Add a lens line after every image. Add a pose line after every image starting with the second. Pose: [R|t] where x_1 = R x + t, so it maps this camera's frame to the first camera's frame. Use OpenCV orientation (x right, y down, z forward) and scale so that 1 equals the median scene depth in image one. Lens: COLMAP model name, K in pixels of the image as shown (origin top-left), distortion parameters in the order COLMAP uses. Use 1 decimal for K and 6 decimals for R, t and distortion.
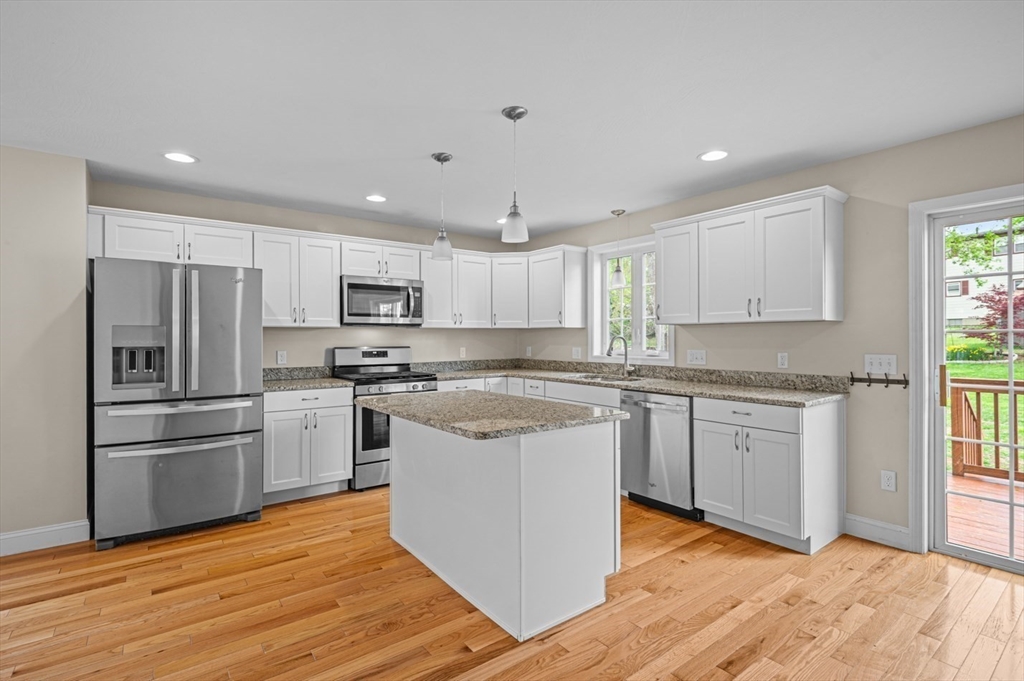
lens RADIAL K [[488.4, 0, 510.8], [0, 488.4, 337.9], [0, 0, 1]] dist [-0.001394, -0.000221]
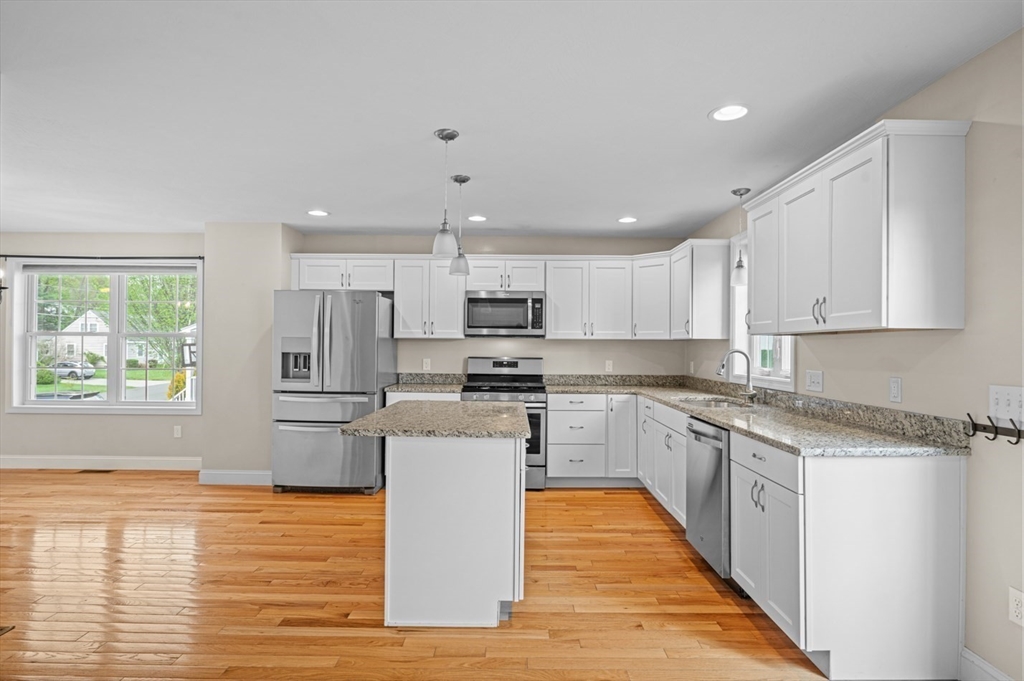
lens RADIAL K [[542.9, 0, 512.6], [0, 542.9, 344.3], [0, 0, 1]] dist [-0.003716, -0.000551]
pose [[0.798228, 0.006893, -0.602315, 0.511920], [-0.012996, 0.999899, -0.005781, -0.003404], [0.602215, 0.012442, 0.798237, 0.100645]]
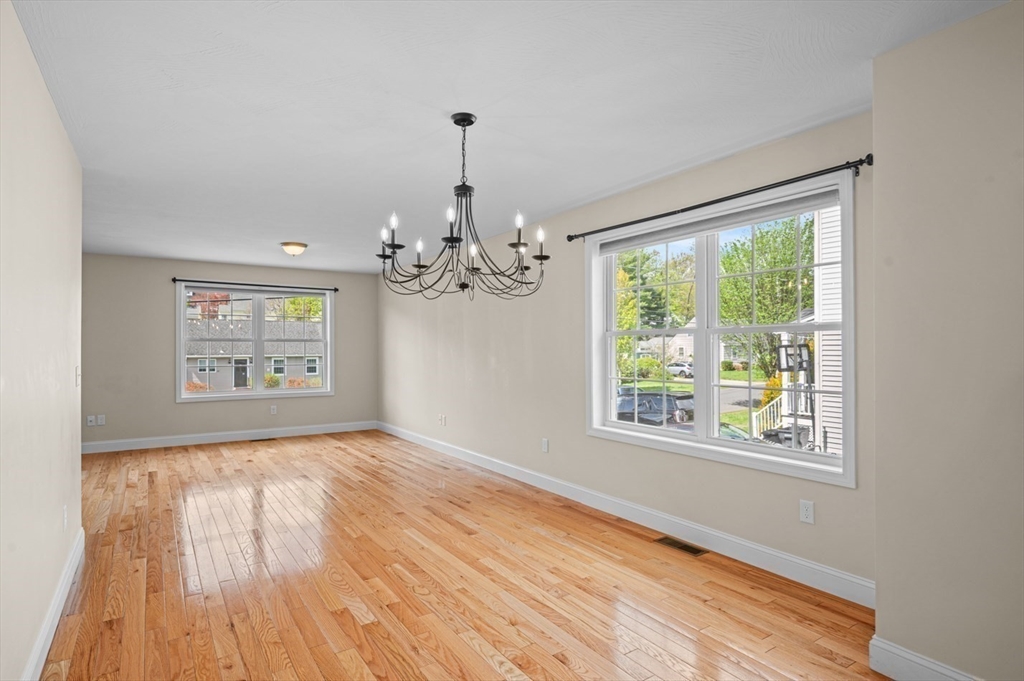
lens RADIAL K [[542.9, 0, 512.6], [0, 542.9, 344.3], [0, 0, 1]] dist [-0.003716, -0.000551]
pose [[-0.064568, -0.001301, -0.997912, -0.263825], [-0.000457, 0.999999, -0.001274, 0.000090], [0.997913, 0.000374, -0.064569, 0.350675]]
